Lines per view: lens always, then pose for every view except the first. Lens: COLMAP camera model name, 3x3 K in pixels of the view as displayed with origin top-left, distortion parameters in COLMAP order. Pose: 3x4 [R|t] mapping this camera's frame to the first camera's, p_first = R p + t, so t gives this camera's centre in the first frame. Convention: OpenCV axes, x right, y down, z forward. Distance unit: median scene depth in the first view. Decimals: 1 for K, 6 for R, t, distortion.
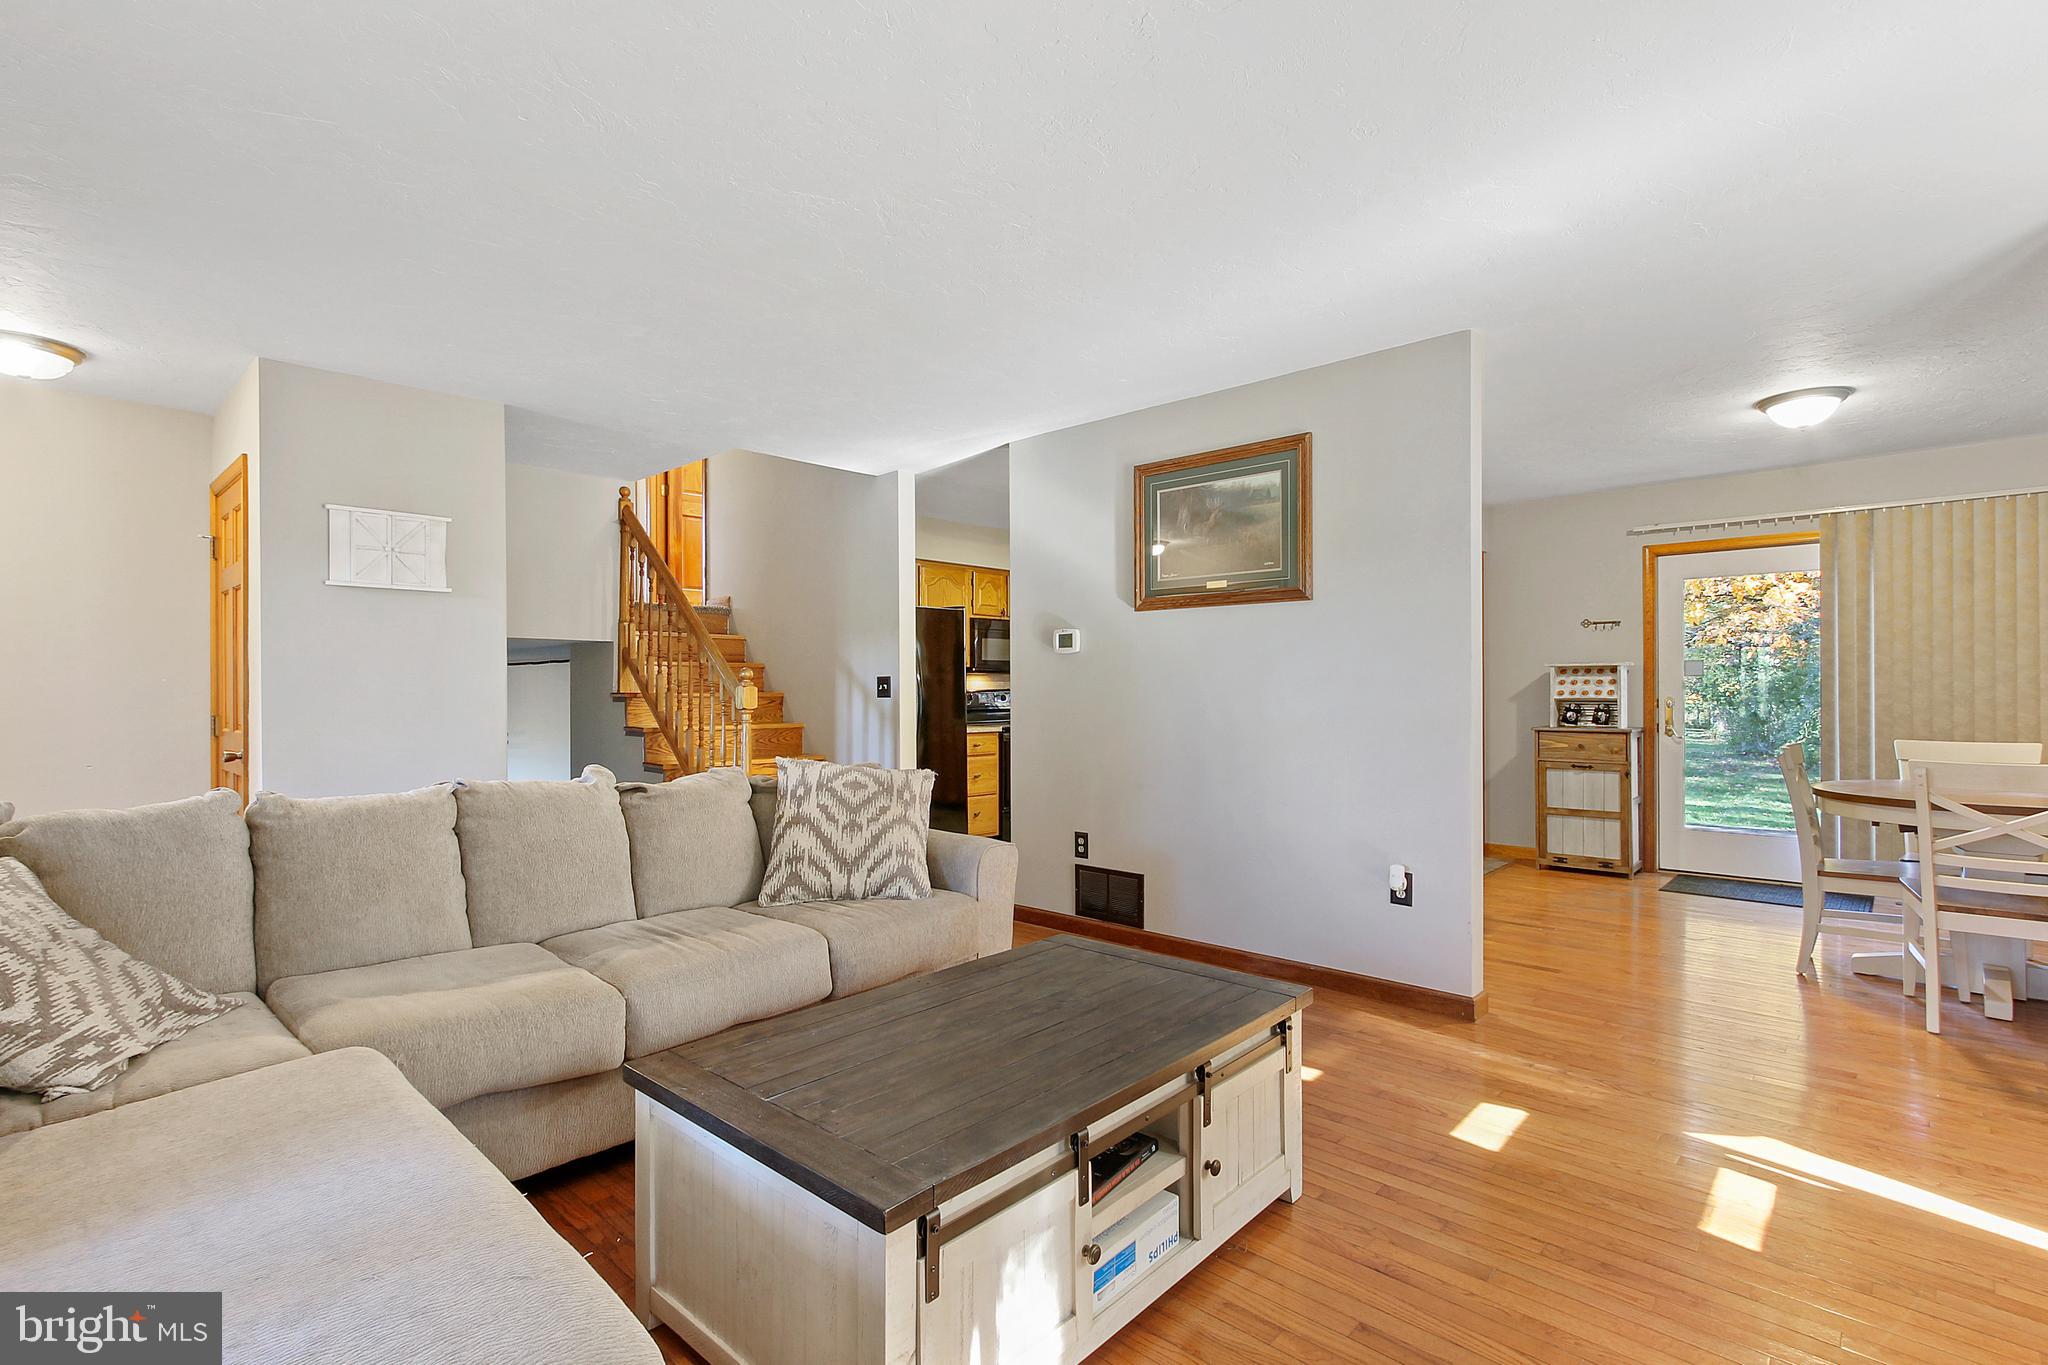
lens RADIAL K [[966.1, 0, 1032.2], [0, 966.1, 686.4], [0, 0, 1]] dist [0.001047, 0.002827]
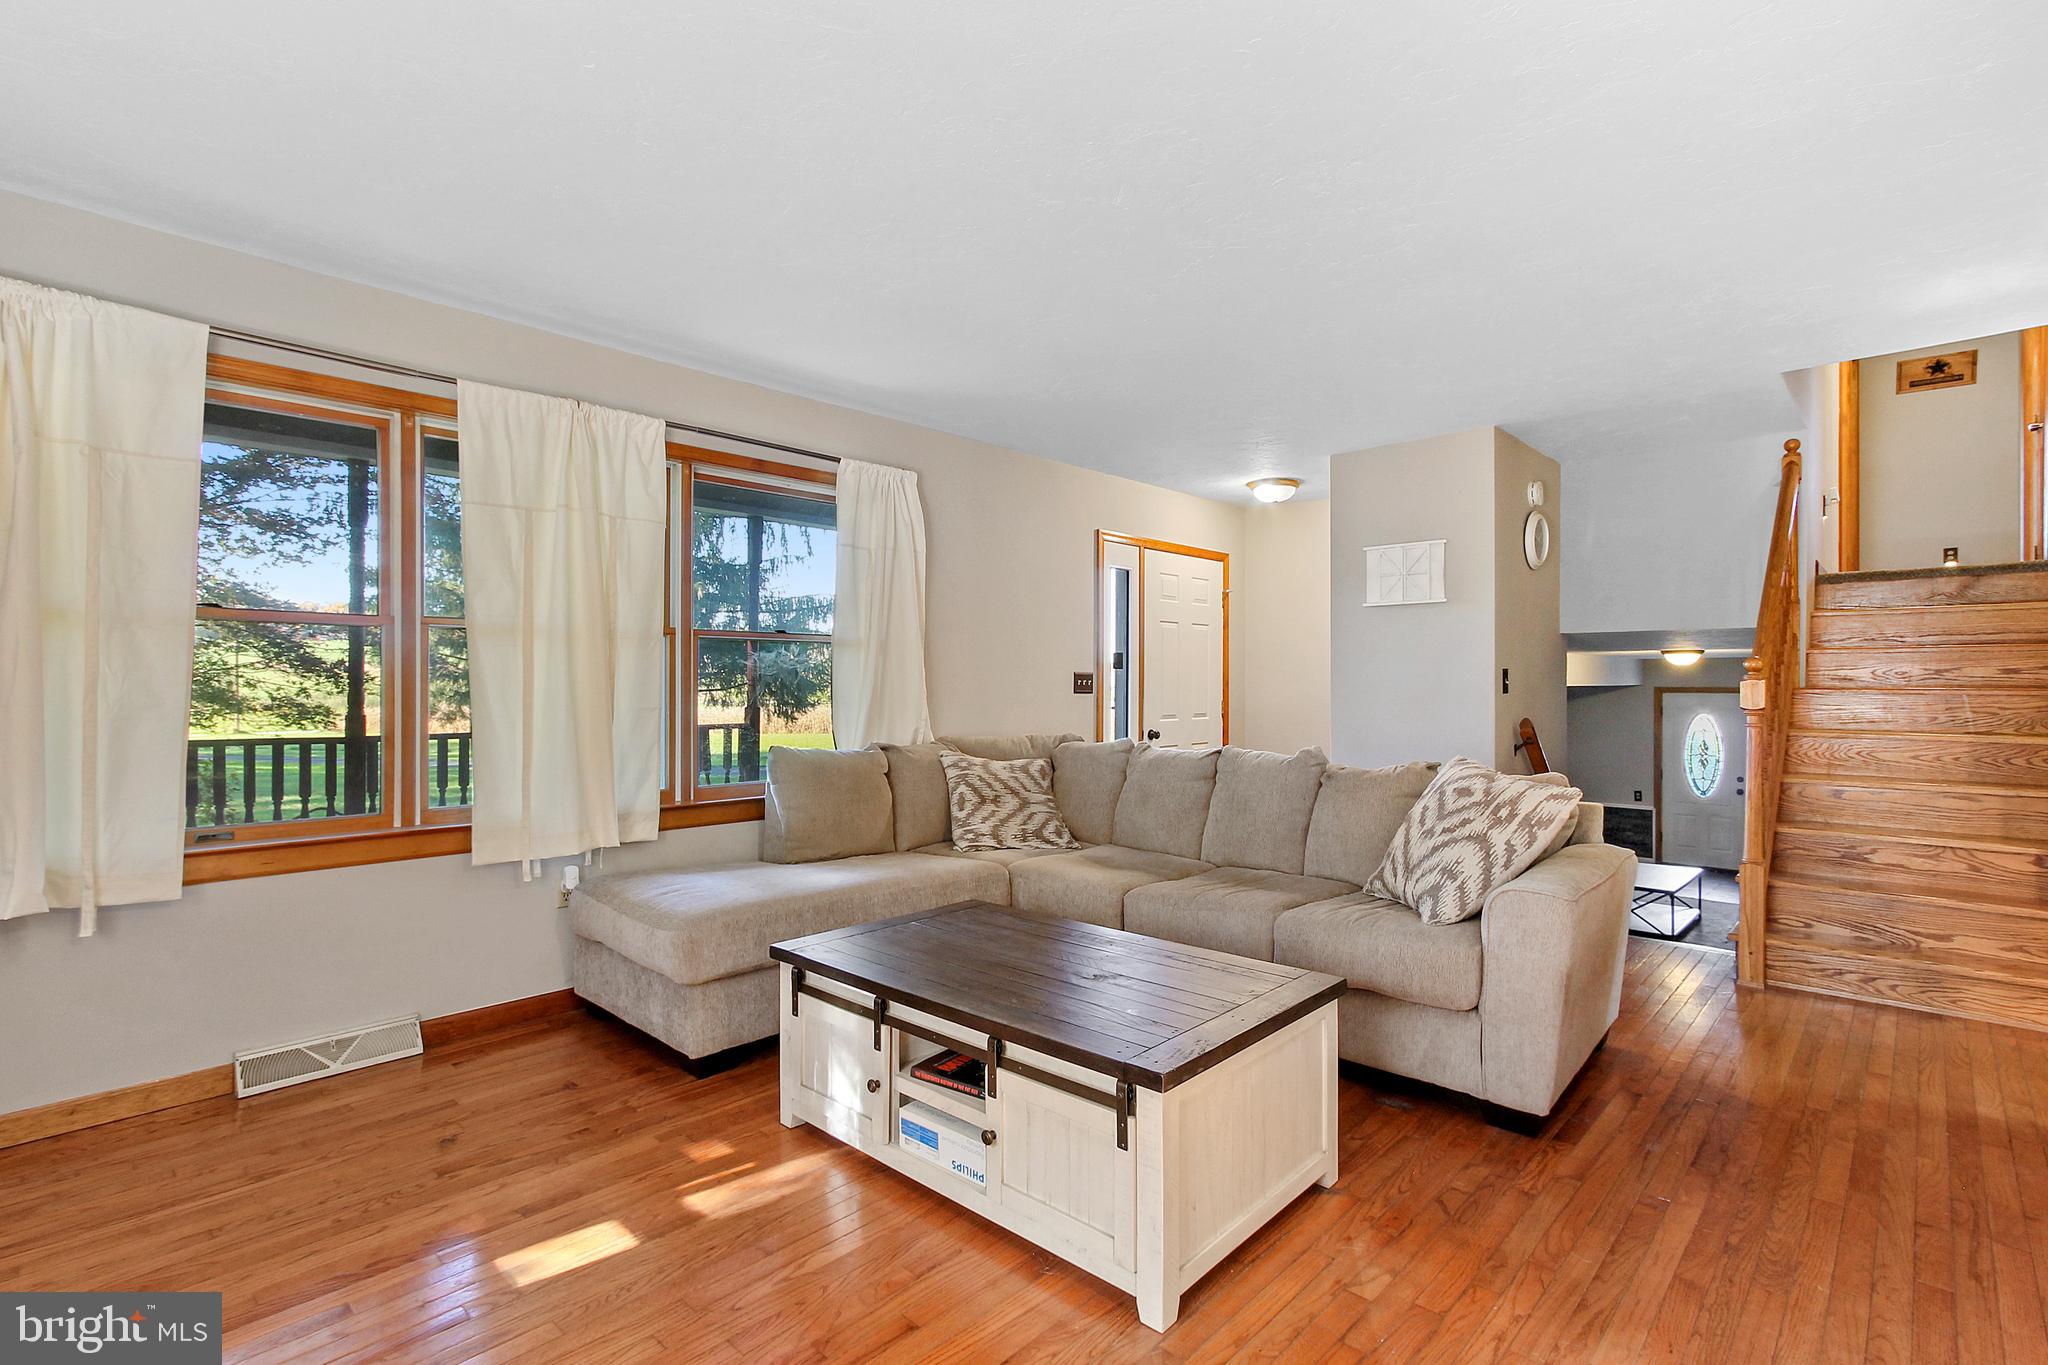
lens RADIAL K [[966.1, 0, 1035.6], [0, 966.1, 681.9], [0, 0, 1]] dist [0.001047, 0.002827]
pose [[0.005343, 0.005049, -0.999973, 0.398997], [-0.003674, 0.999981, 0.005030, -0.002083], [0.999979, 0.003647, 0.005362, 0.334334]]
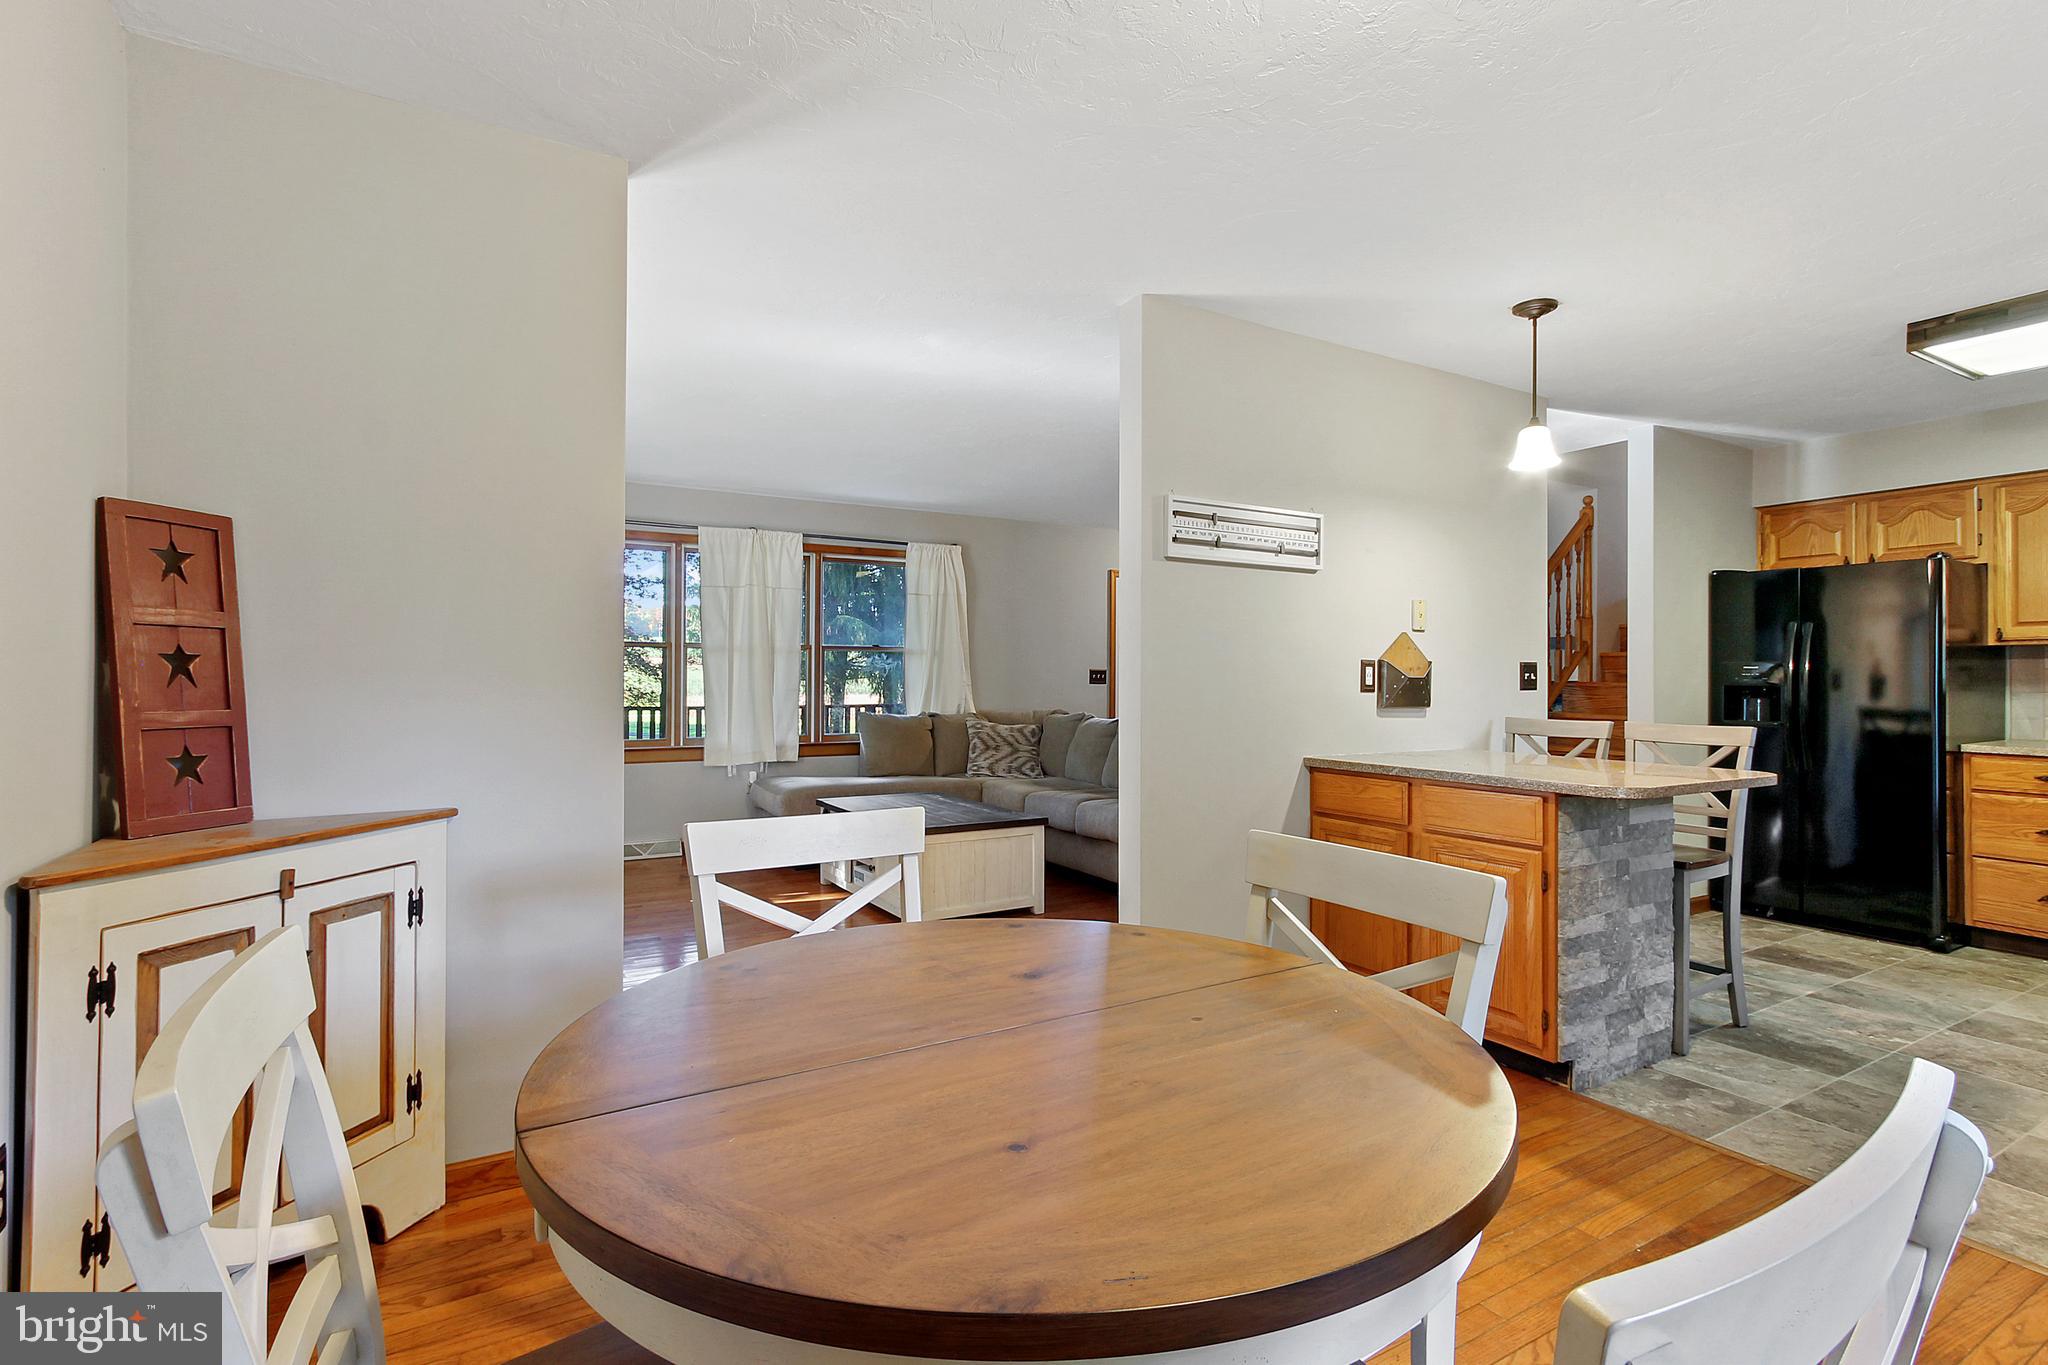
lens RADIAL K [[966.1, 0, 1021.9], [0, 966.1, 666.2], [0, 0, 1]] dist [0.001047, 0.002827]
pose [[-0.285596, -0.007402, -0.958321, 0.789767], [-0.002459, 0.999973, -0.006991, -0.001498], [0.958347, 0.000360, -0.285607, 0.669206]]
